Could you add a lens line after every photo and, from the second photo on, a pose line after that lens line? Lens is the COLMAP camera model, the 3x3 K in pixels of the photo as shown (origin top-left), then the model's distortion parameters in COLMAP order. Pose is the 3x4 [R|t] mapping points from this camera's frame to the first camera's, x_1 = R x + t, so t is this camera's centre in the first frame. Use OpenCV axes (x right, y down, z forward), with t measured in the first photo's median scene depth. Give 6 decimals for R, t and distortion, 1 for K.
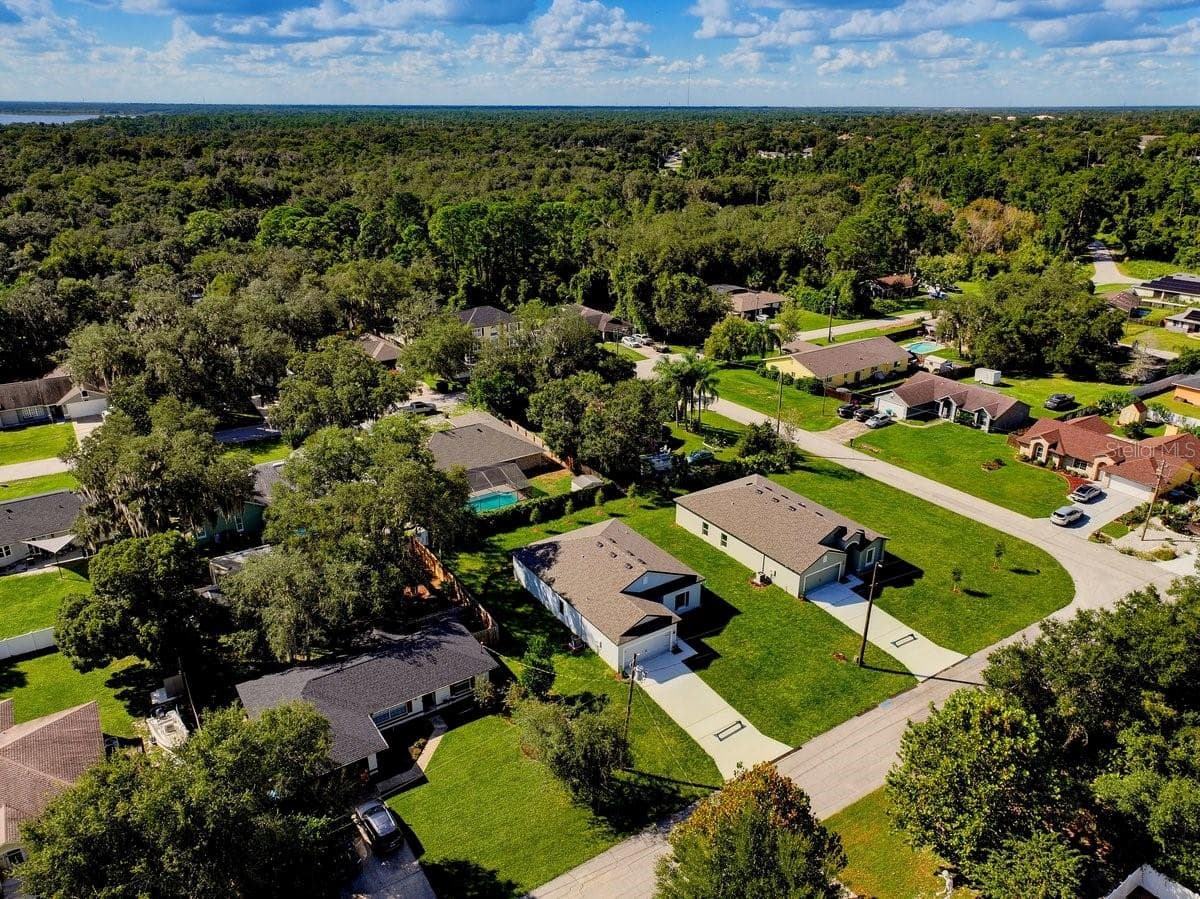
lens RADIAL K [[813.9, 0, 608.8], [0, 813.9, 490.2], [0, 0, 1]] dist [0.029265, -0.034409]
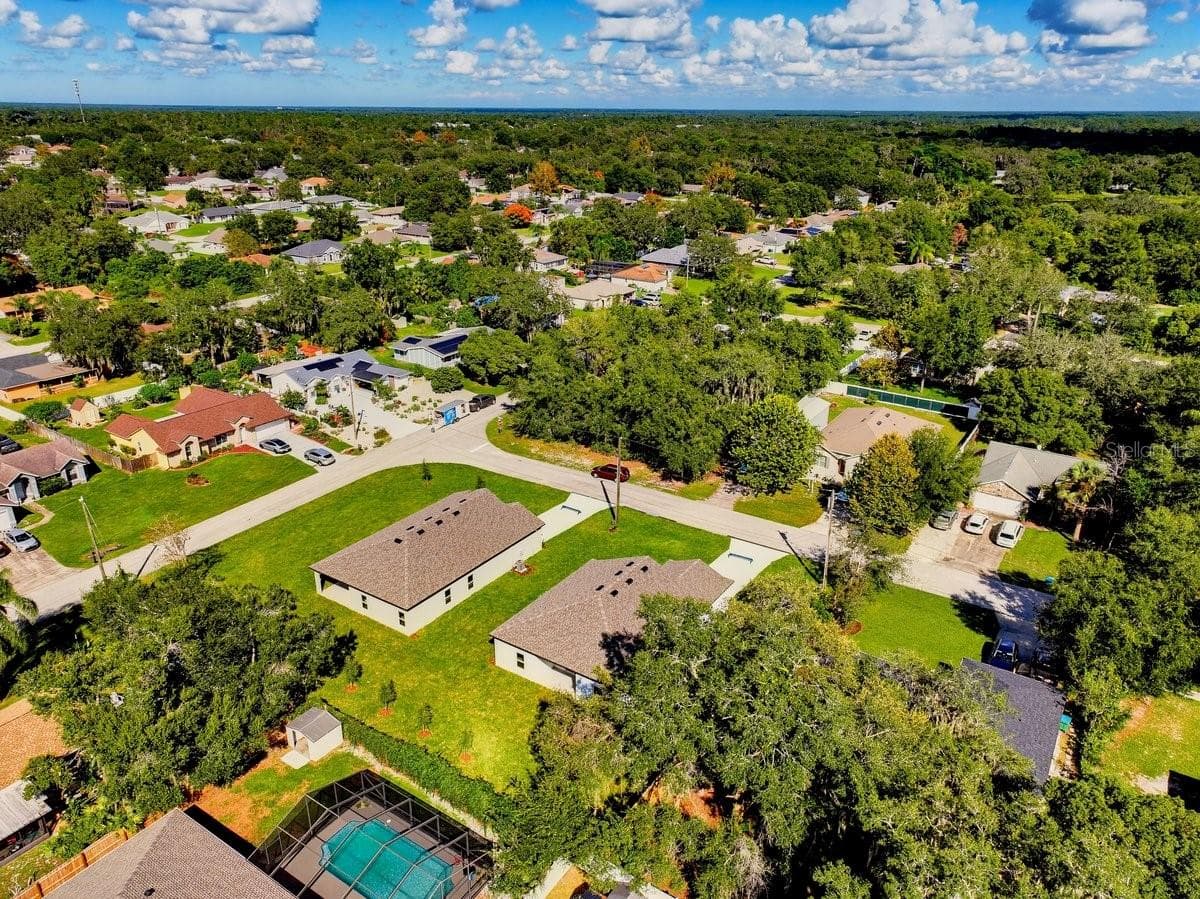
lens RADIAL K [[813.9, 0, 608.8], [0, 813.9, 490.2], [0, 0, 1]] dist [0.029265, -0.034409]
pose [[-0.371330, -0.401752, 0.837084, -0.796979], [0.391323, 0.749848, 0.533474, -0.553694], [-0.842010, 0.525665, -0.121226, 1.215283]]
